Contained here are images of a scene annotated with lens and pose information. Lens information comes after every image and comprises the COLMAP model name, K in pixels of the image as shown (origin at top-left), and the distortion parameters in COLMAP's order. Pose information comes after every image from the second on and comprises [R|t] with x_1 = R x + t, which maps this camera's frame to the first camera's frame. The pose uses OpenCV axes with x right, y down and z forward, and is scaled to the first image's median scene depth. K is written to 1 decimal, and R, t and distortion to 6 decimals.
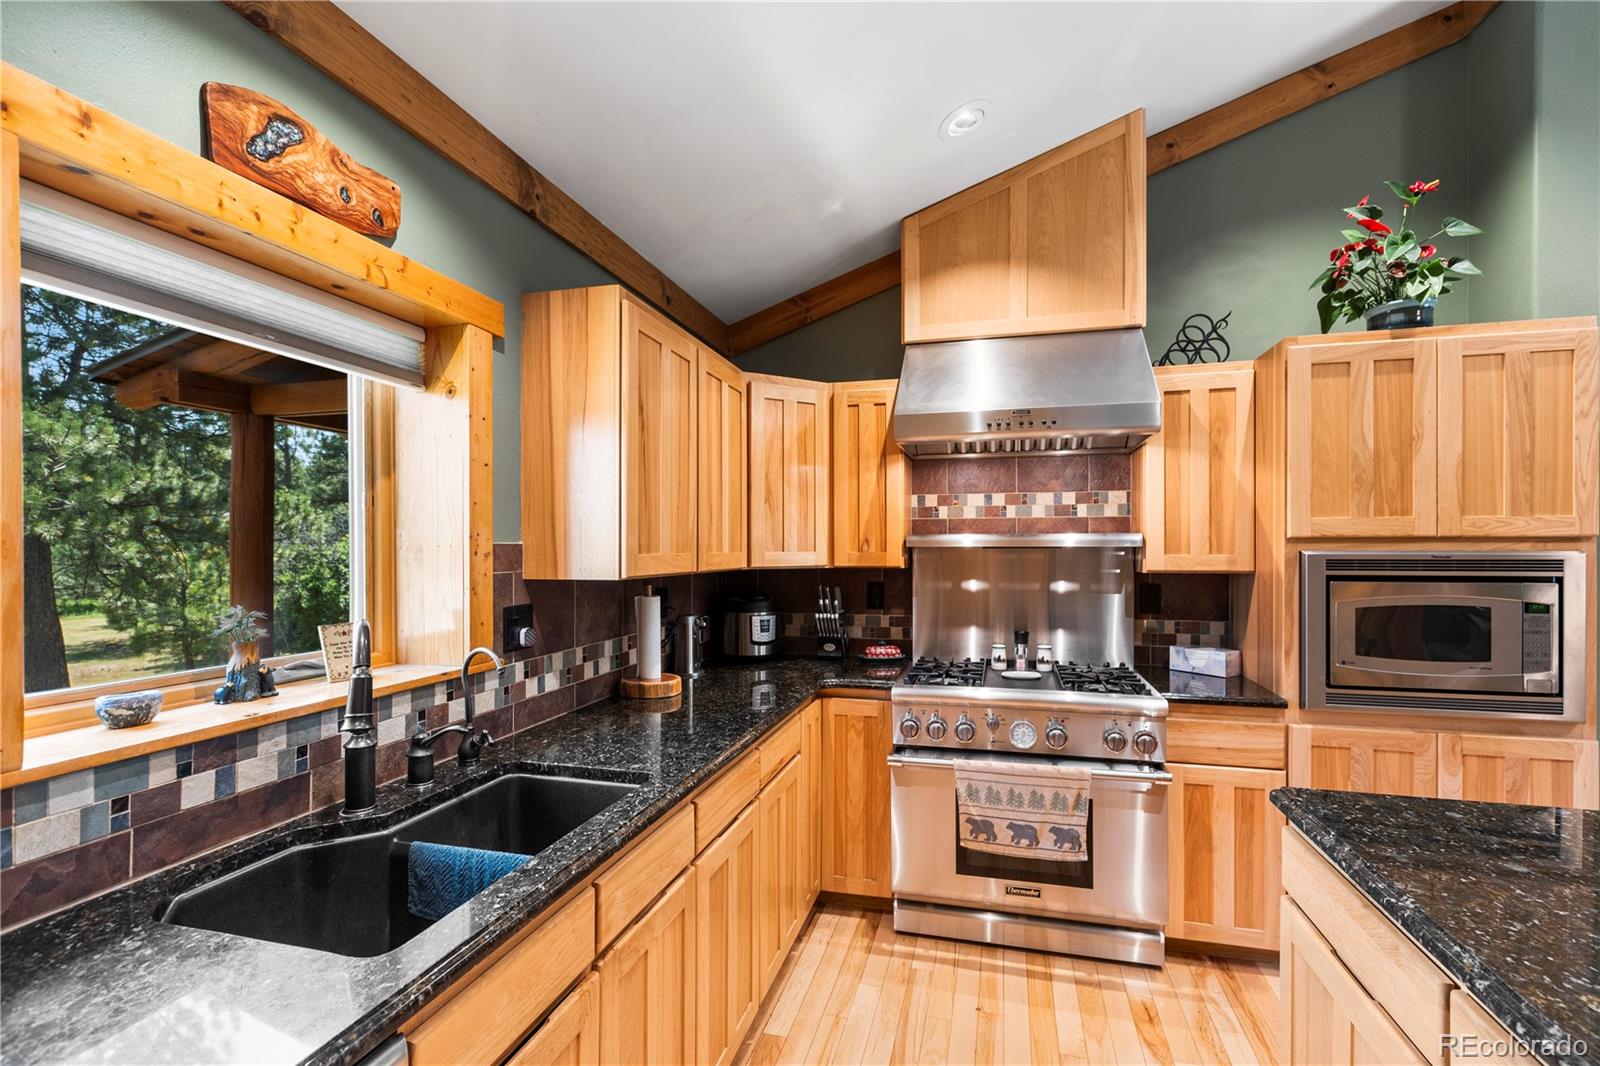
lens RADIAL K [[785.7, 0, 800.8], [0, 785.7, 542.2], [0, 0, 1]] dist [0.000720, -0.000270]
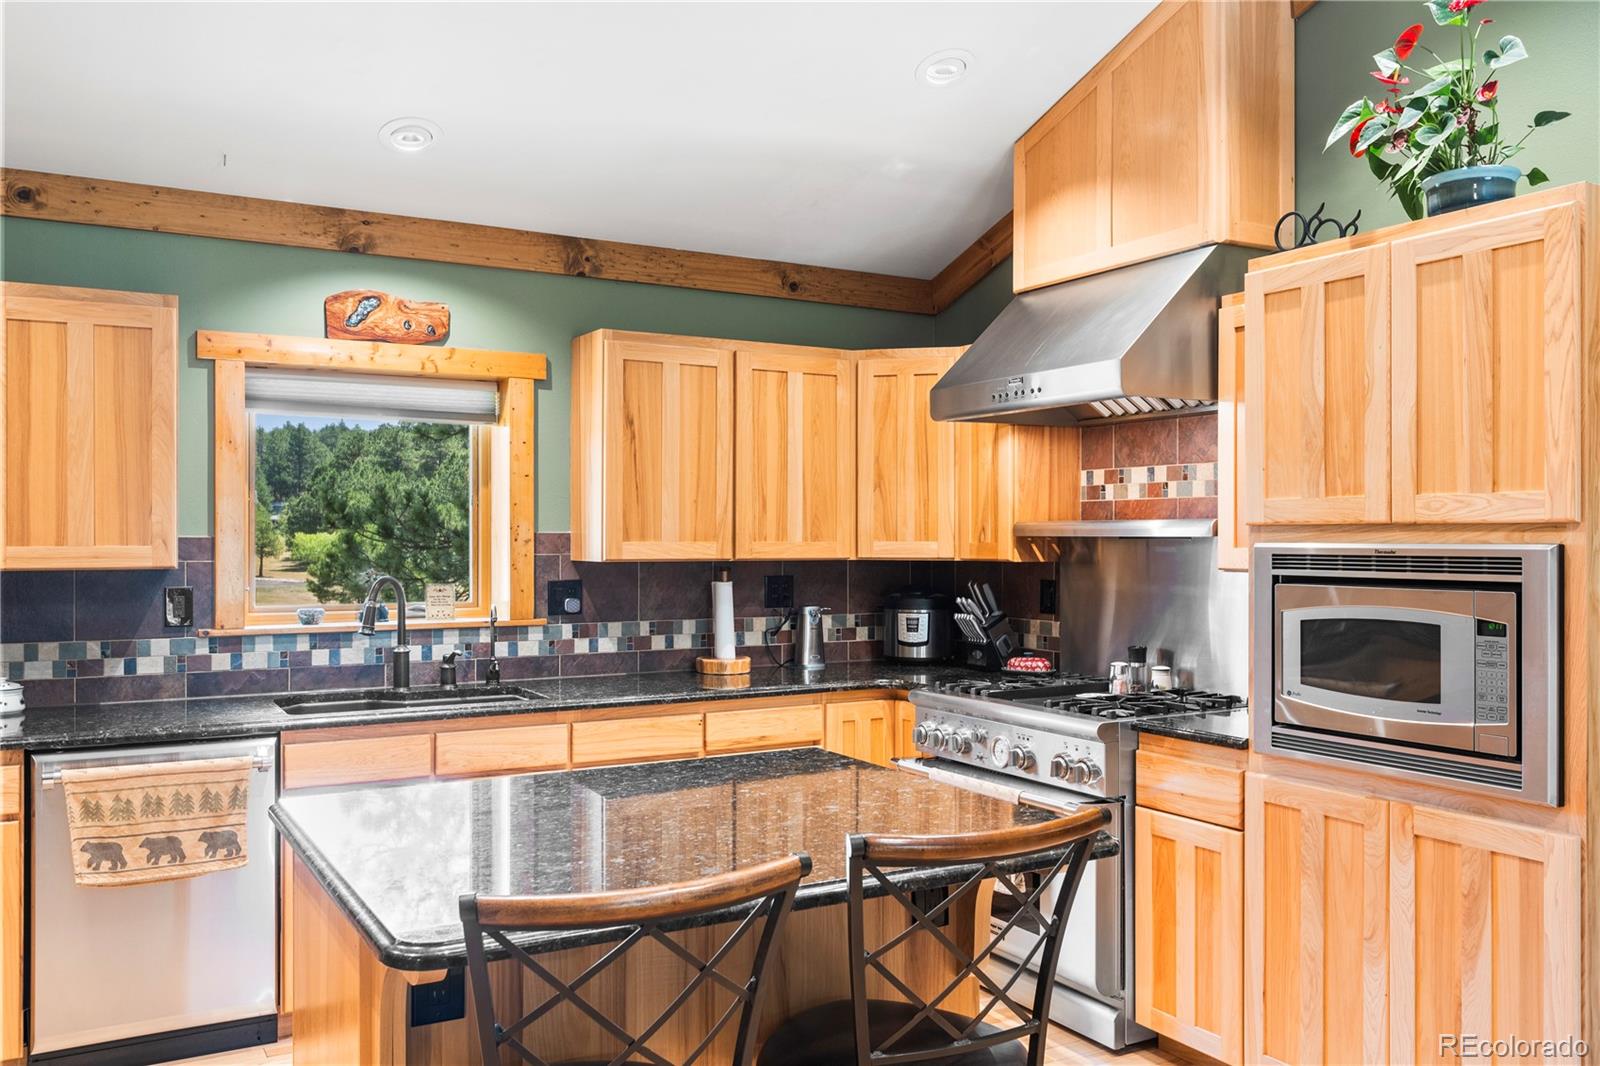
lens RADIAL K [[1299.0, 0, 595.2], [0, 1299.0, 509.9], [0, 0, 1]] dist [0.006039, -0.013995]
pose [[0.624307, -0.013547, -0.781062, 1.289073], [0.001988, 0.999874, -0.015753, -0.002137], [0.781177, 0.008282, 0.624255, -0.292109]]
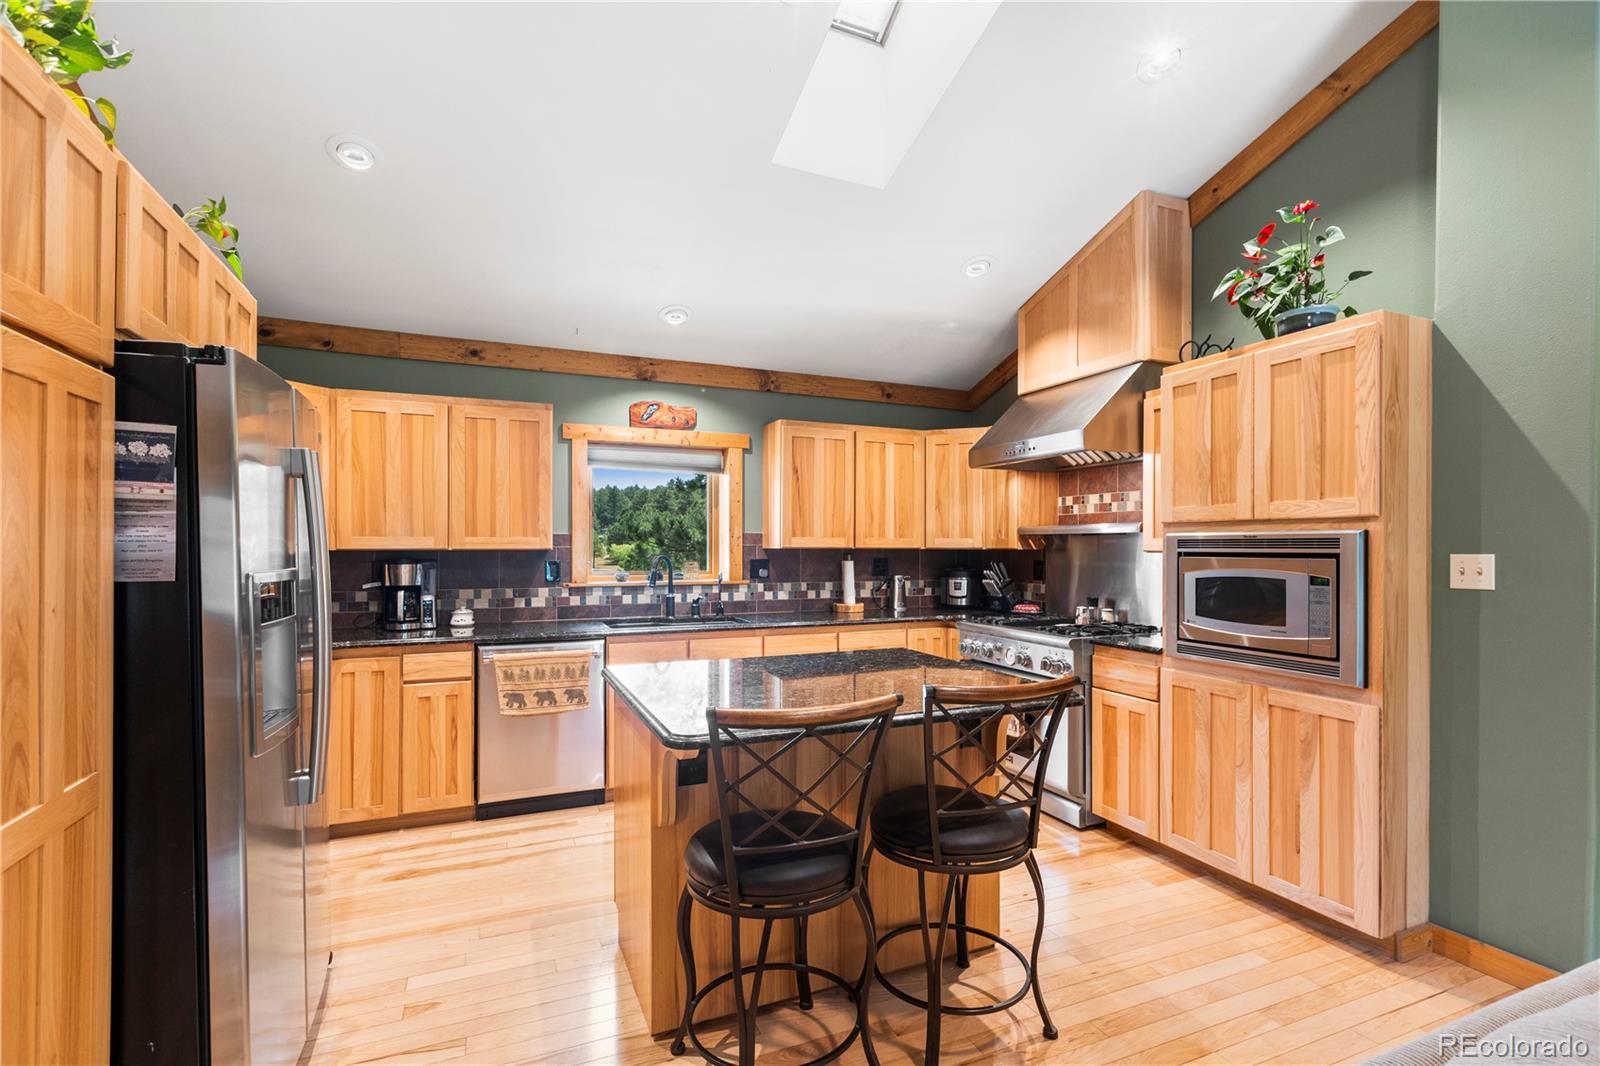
lens RADIAL K [[713.2, 0, 695.3], [0, 713.2, 532.2], [0, 0, 1]] dist [0.001850, 0.000312]
pose [[0.534604, -0.011545, -0.845024, 1.284631], [-0.000686, 0.999900, -0.014094, 0.027906], [0.845102, 0.008115, 0.534543, -0.296259]]
